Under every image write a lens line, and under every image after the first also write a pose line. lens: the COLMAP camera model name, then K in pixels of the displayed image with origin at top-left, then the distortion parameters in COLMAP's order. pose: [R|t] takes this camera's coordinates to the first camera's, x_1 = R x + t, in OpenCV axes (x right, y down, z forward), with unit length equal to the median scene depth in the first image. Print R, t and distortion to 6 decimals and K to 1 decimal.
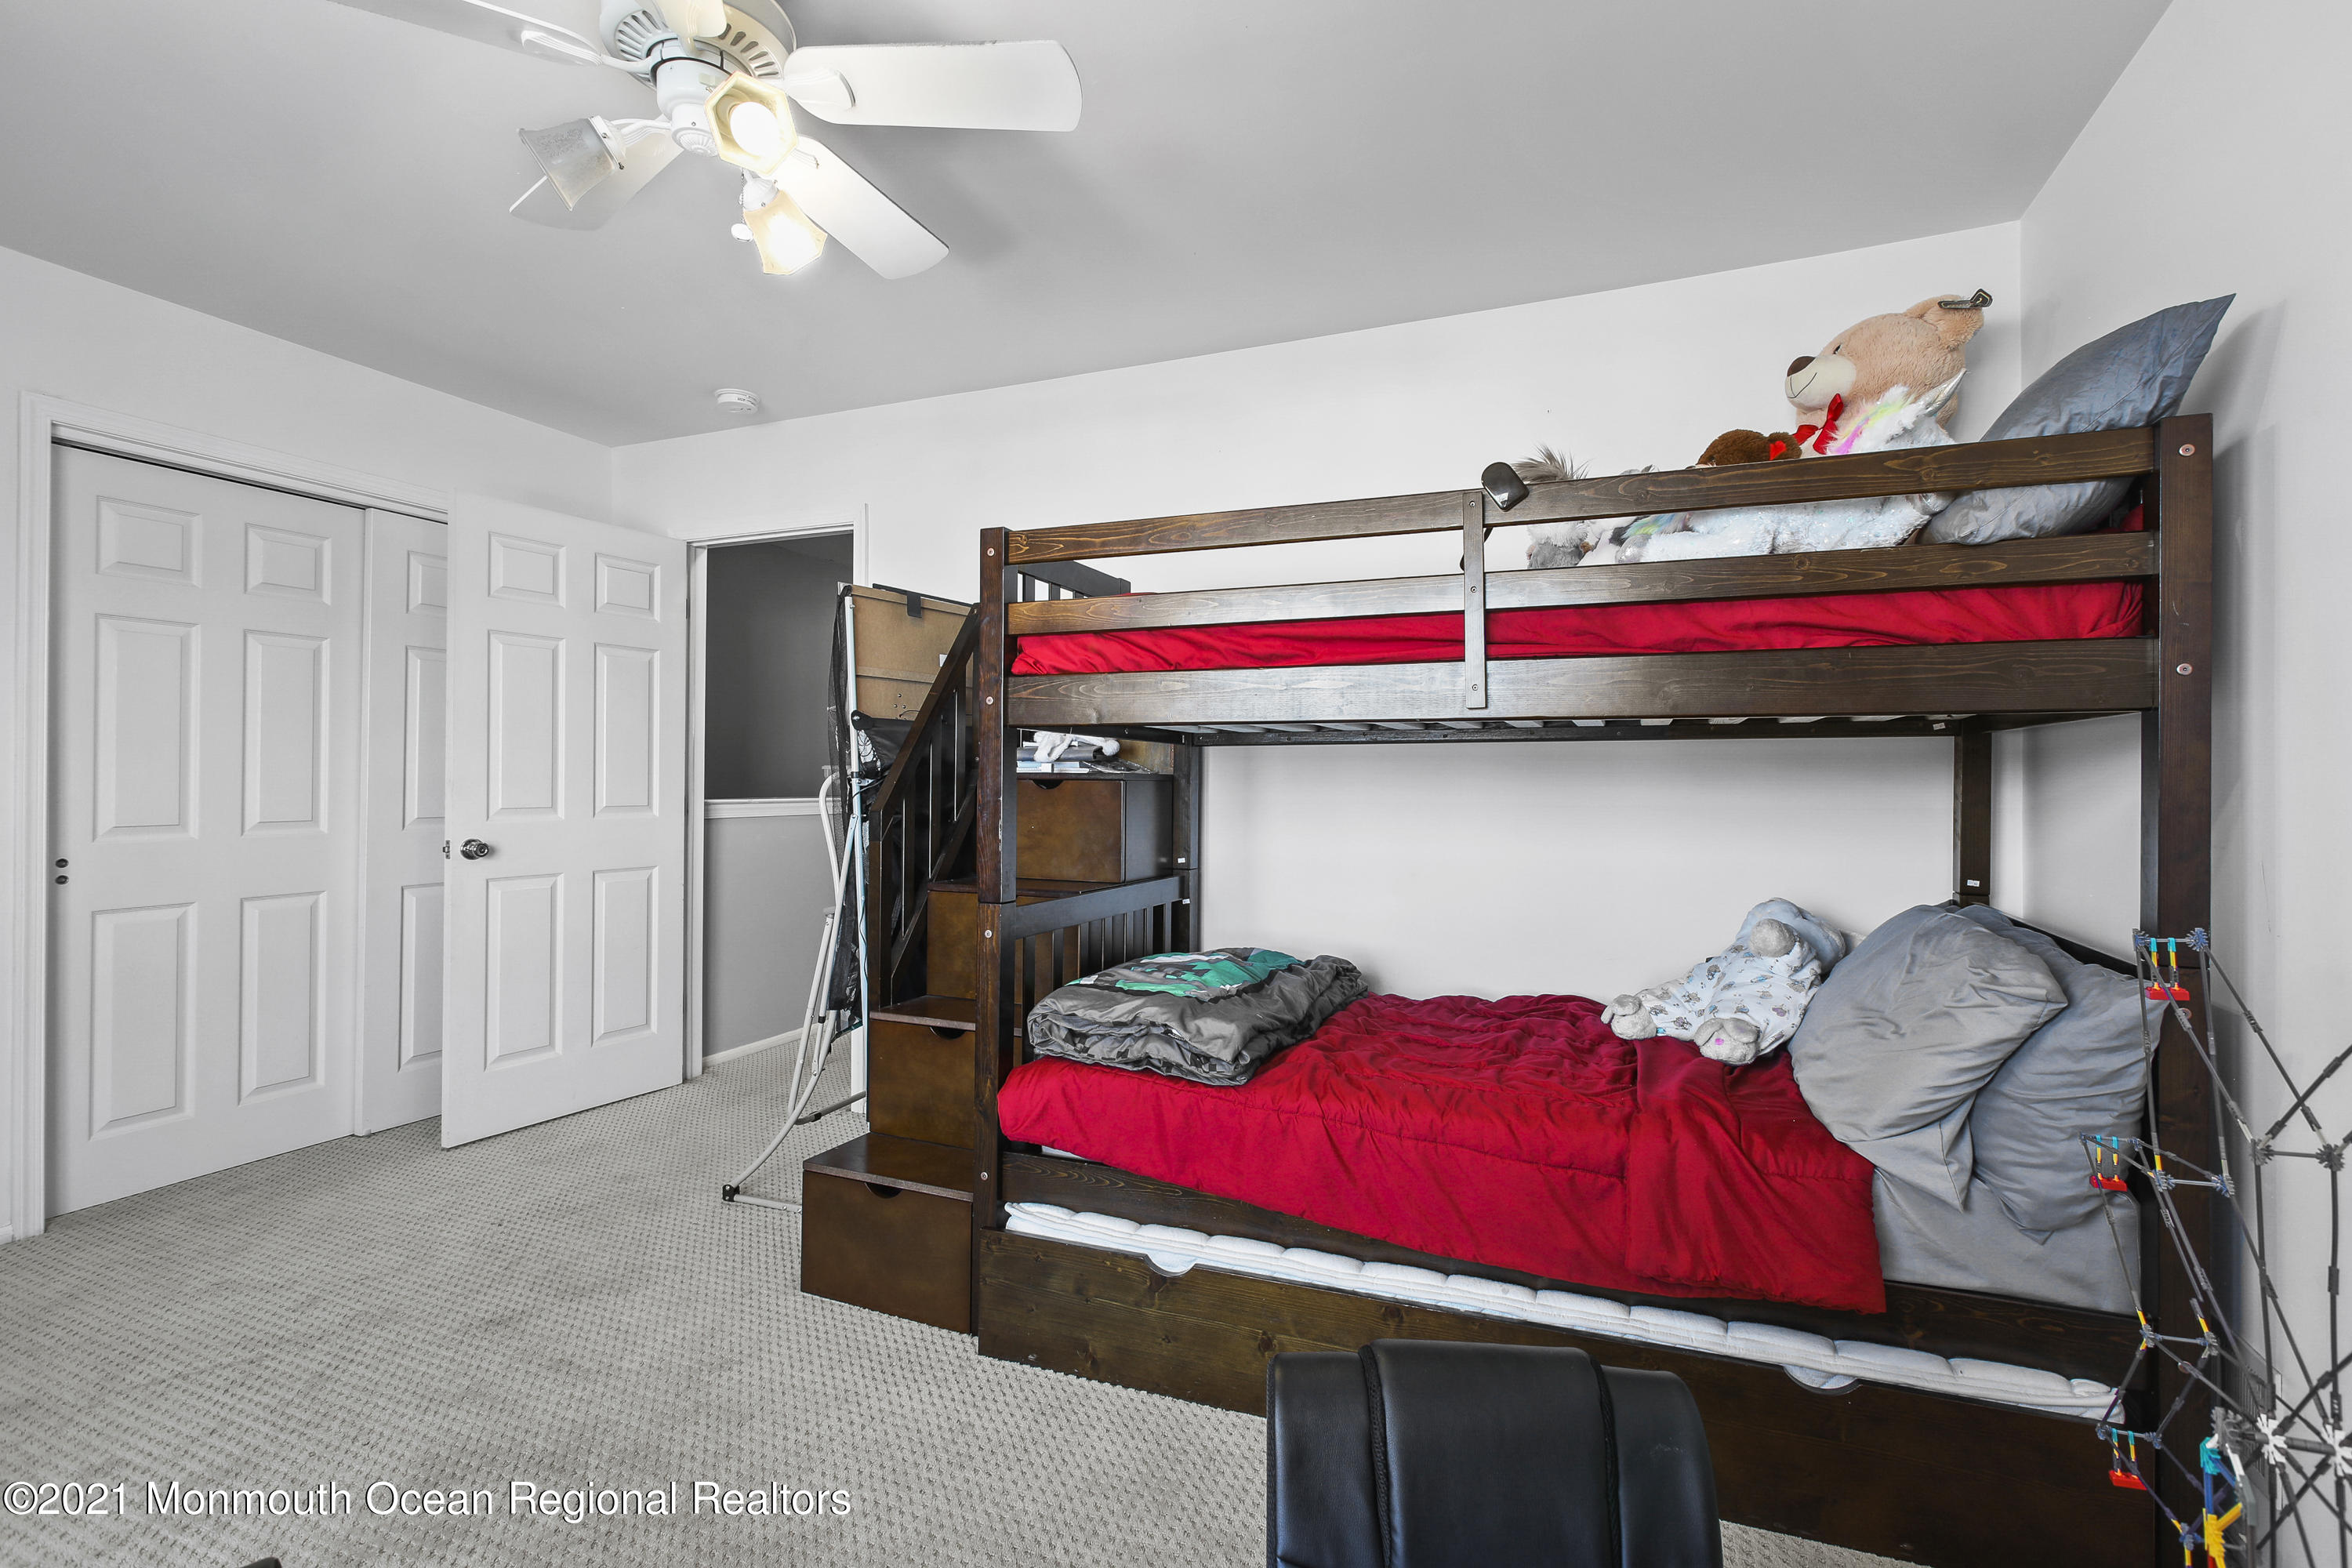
lens RADIAL K [[1068.4, 0, 1183.2], [0, 1068.4, 778.9], [0, 0, 1]] dist [0.006604, 0.000458]
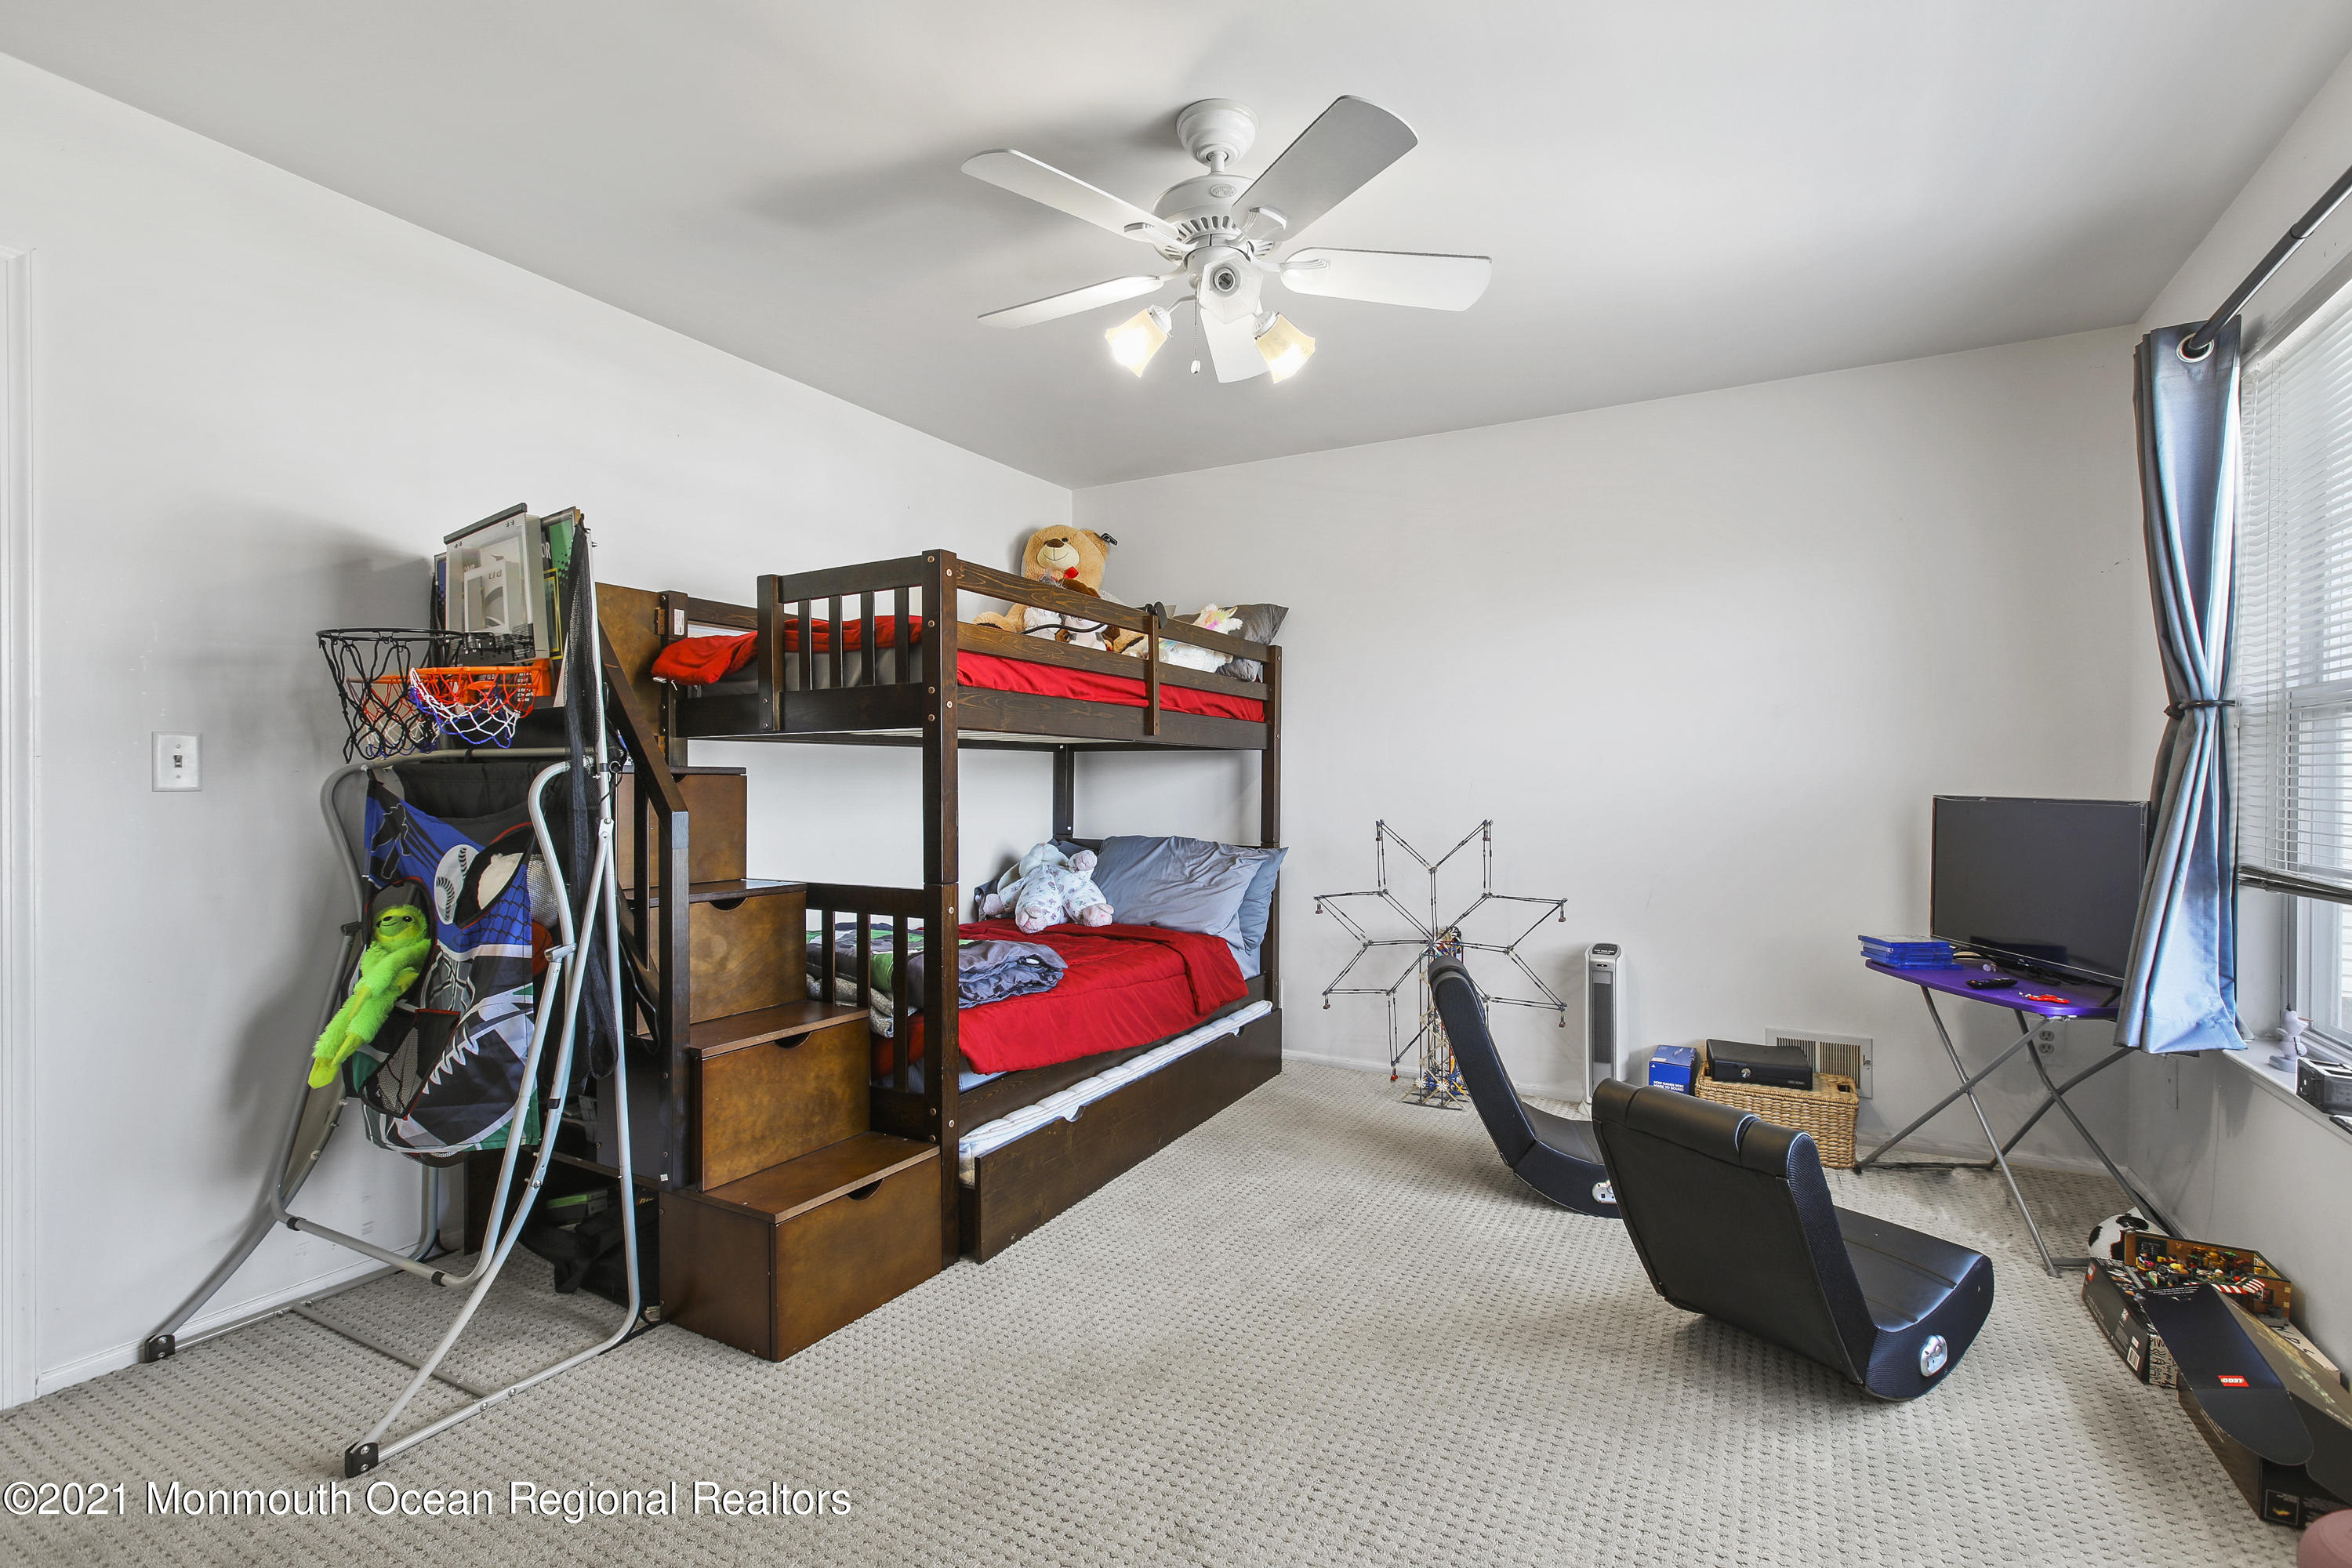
lens RADIAL K [[1068.4, 0, 1183.1], [0, 1068.4, 781.4], [0, 0, 1]] dist [0.006604, 0.000458]
pose [[0.129998, -0.012212, 0.991439, -1.396784], [-0.006404, 0.999893, 0.013156, -0.010144], [-0.991494, -0.008060, 0.129906, 0.667832]]
